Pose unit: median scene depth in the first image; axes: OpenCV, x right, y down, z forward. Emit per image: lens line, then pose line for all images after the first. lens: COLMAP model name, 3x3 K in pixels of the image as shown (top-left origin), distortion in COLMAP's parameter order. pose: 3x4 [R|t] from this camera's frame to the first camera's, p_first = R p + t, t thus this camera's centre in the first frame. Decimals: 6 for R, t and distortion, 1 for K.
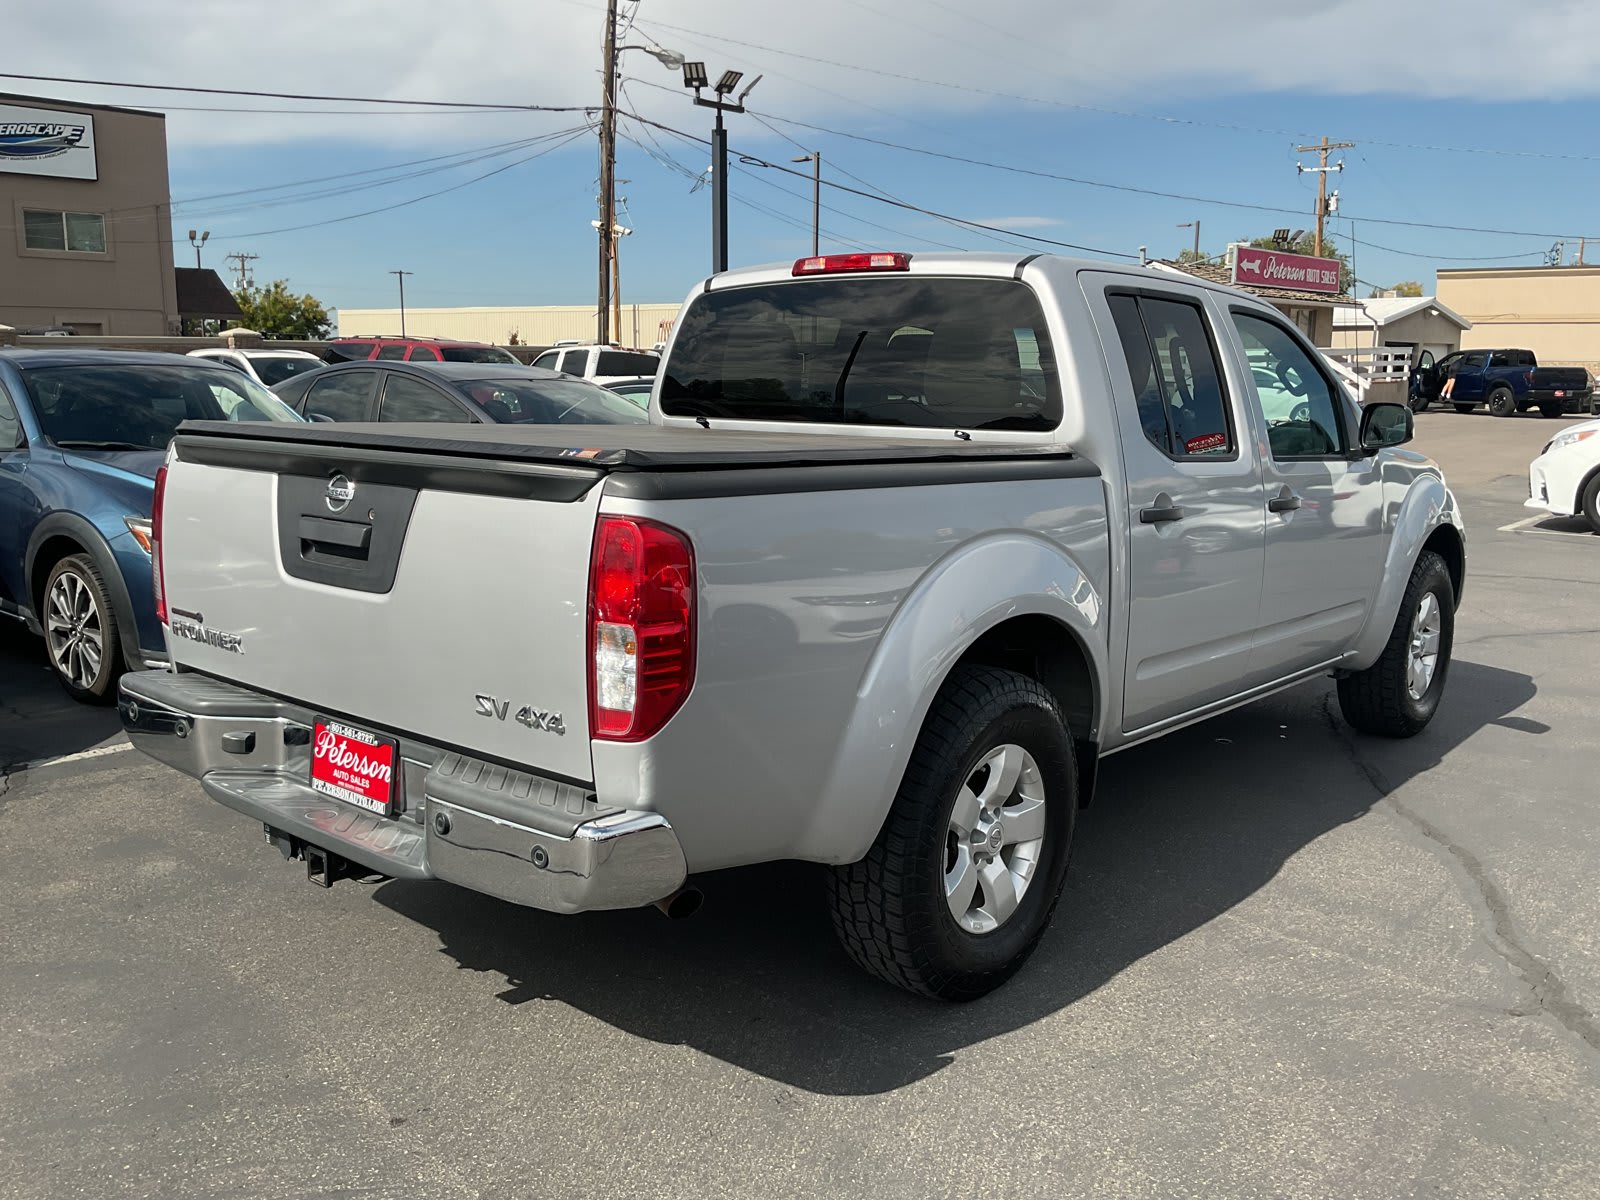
lens RADIAL K [[1341.3, 0, 797.6], [0, 1341.3, 599.3], [0, 0, 1]] dist [0.116392, -0.224918]
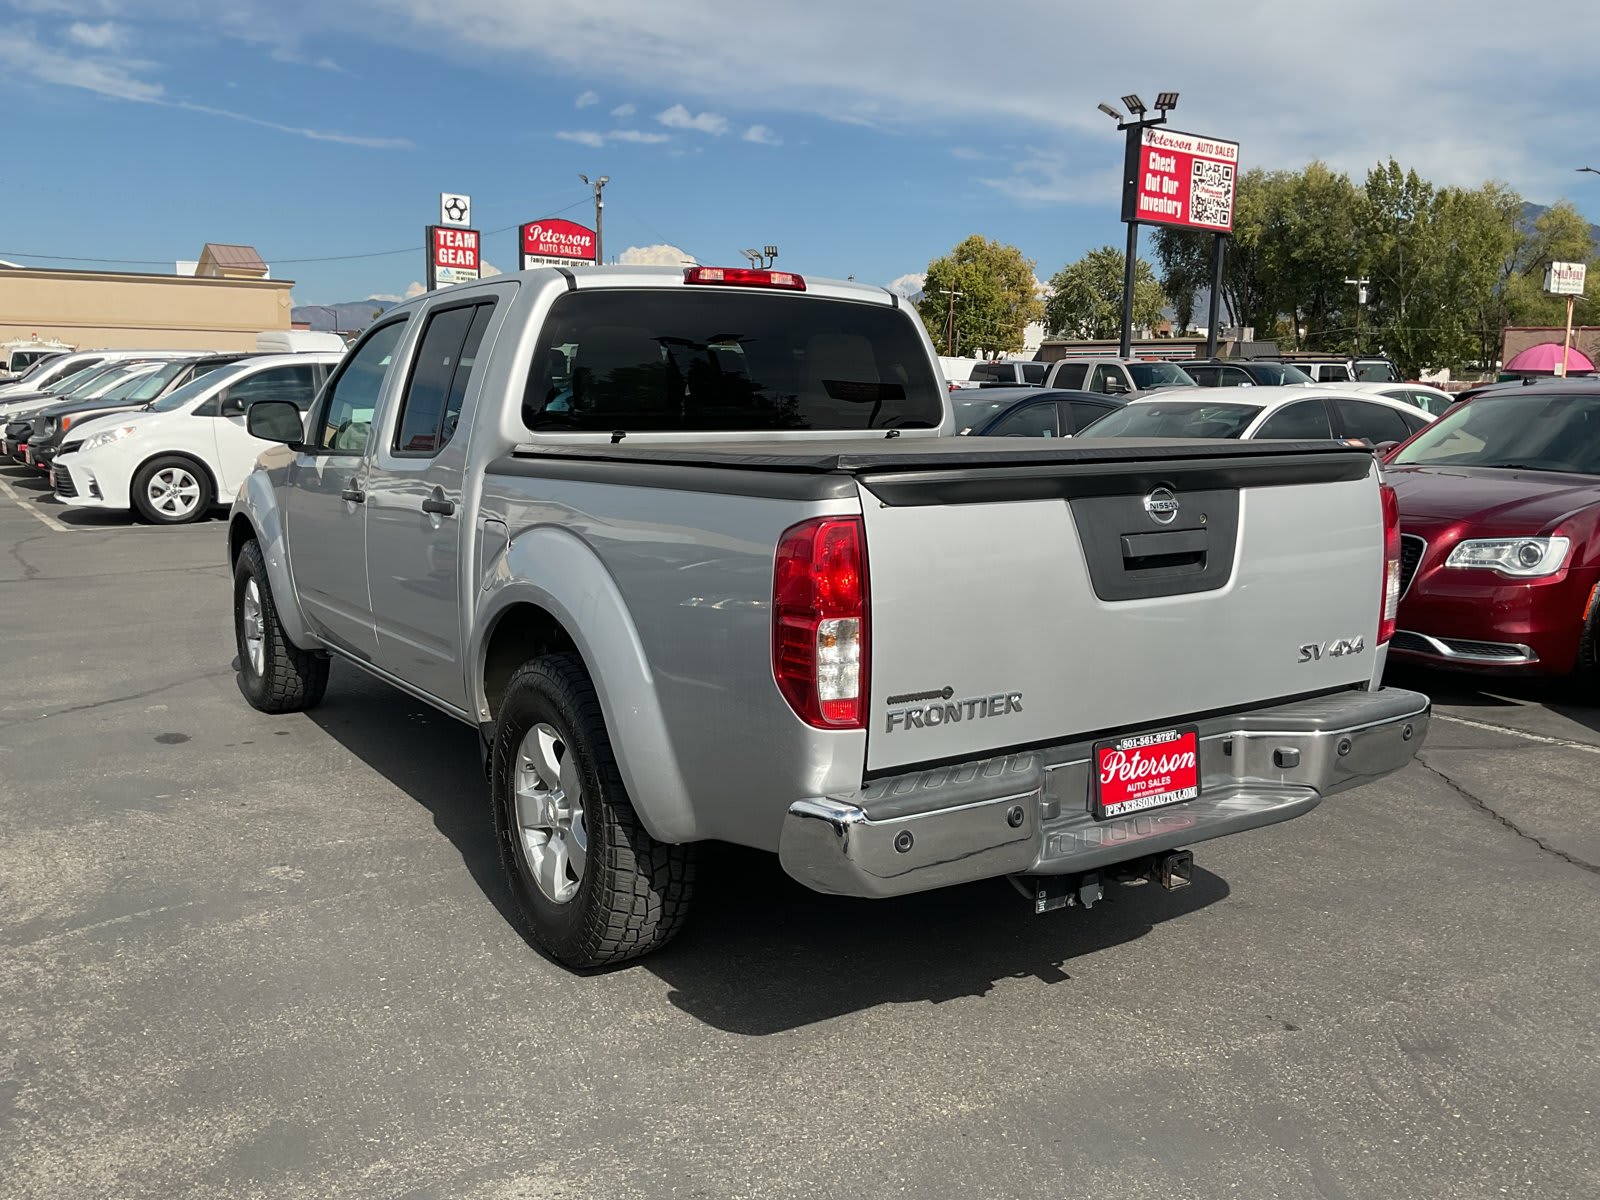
lens RADIAL K [[1341.3, 0, 797.6], [0, 1341.3, 599.3], [0, 0, 1]] dist [0.116392, -0.224918]
pose [[0.288809, -0.156924, 0.944439, -1.221974], [0.154483, 0.981187, 0.115789, -0.148664], [-0.944841, 0.112458, 0.307618, 0.834600]]
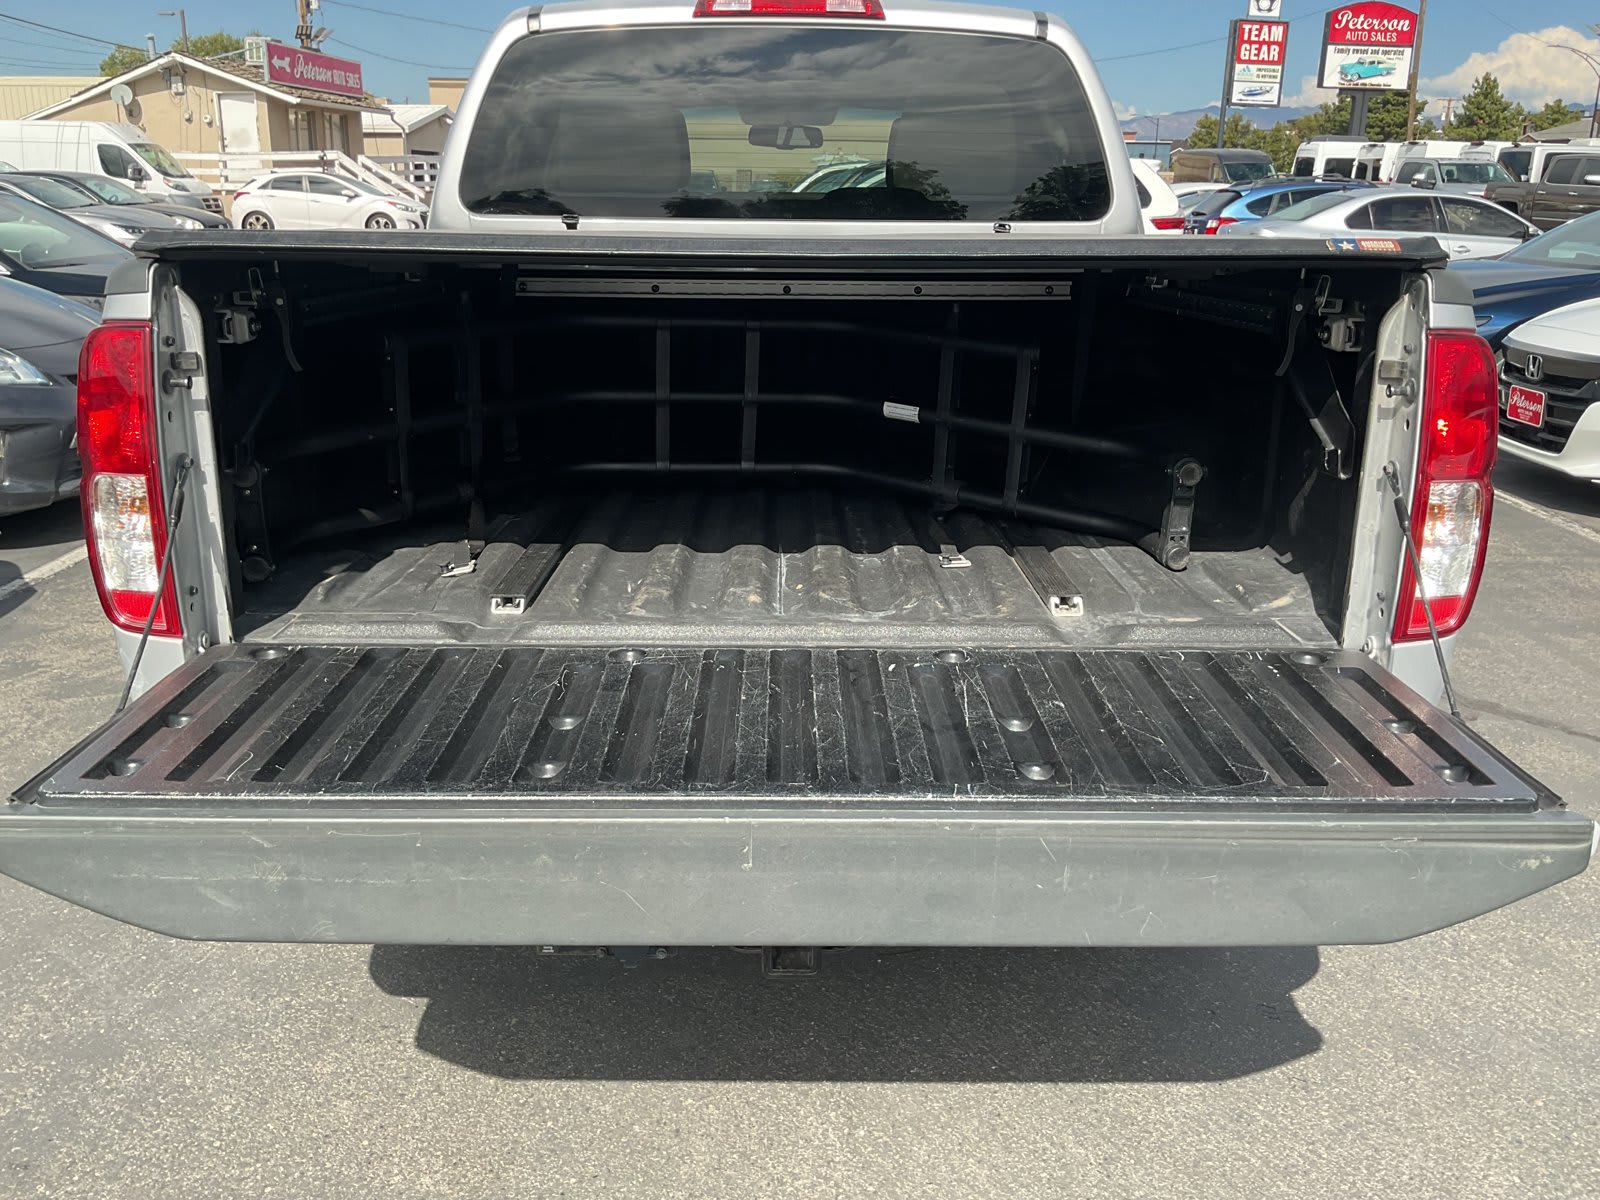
lens RADIAL K [[1366.5, 0, 796.7], [0, 1366.5, 597.4], [0, 0, 1]] dist [-0.002604, -0.018845]
pose [[0.760598, -0.189610, 0.620918, -0.631672], [0.107944, 0.980023, 0.167043, -0.058890], [-0.640187, -0.060028, 0.765870, 0.474915]]
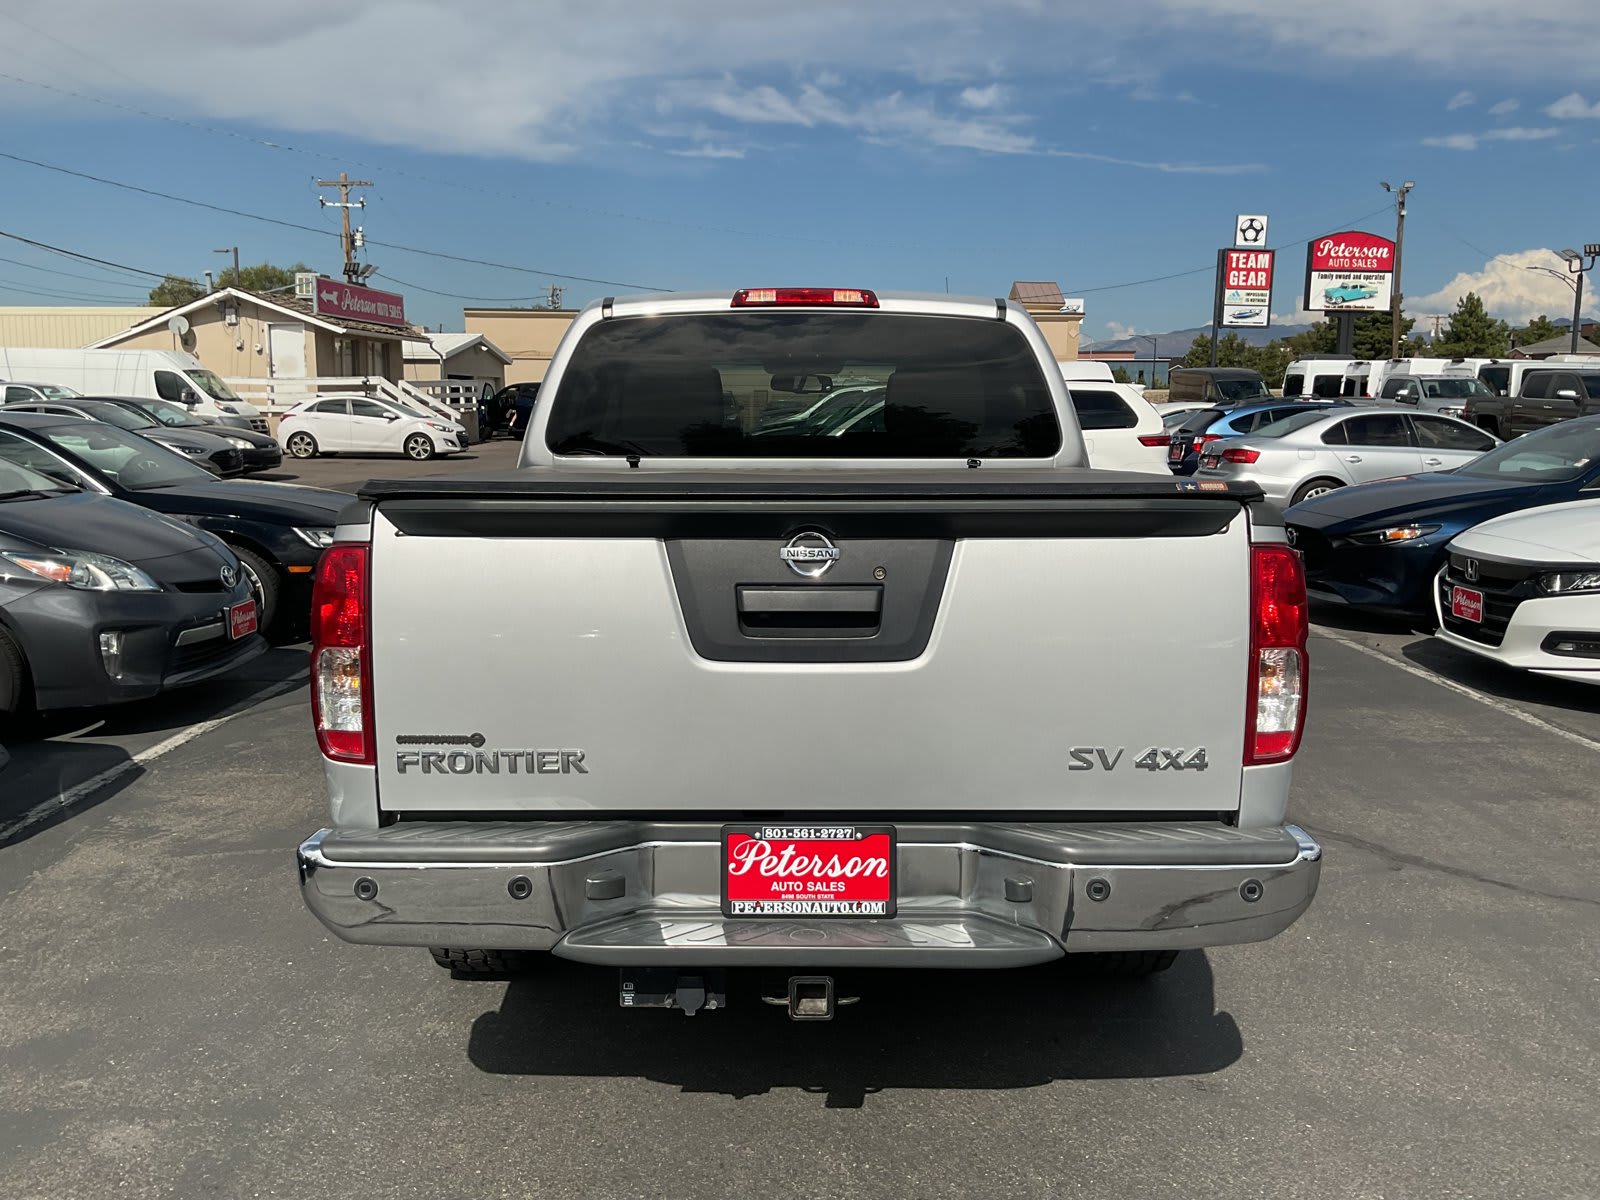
lens RADIAL K [[1341.3, 0, 797.6], [0, 1341.3, 599.3], [0, 0, 1]] dist [0.116392, -0.224918]
pose [[0.766737, -0.099207, 0.634249, -0.773610], [0.113044, 0.993413, 0.018728, -0.057886], [-0.631930, 0.057338, 0.772902, 0.307598]]
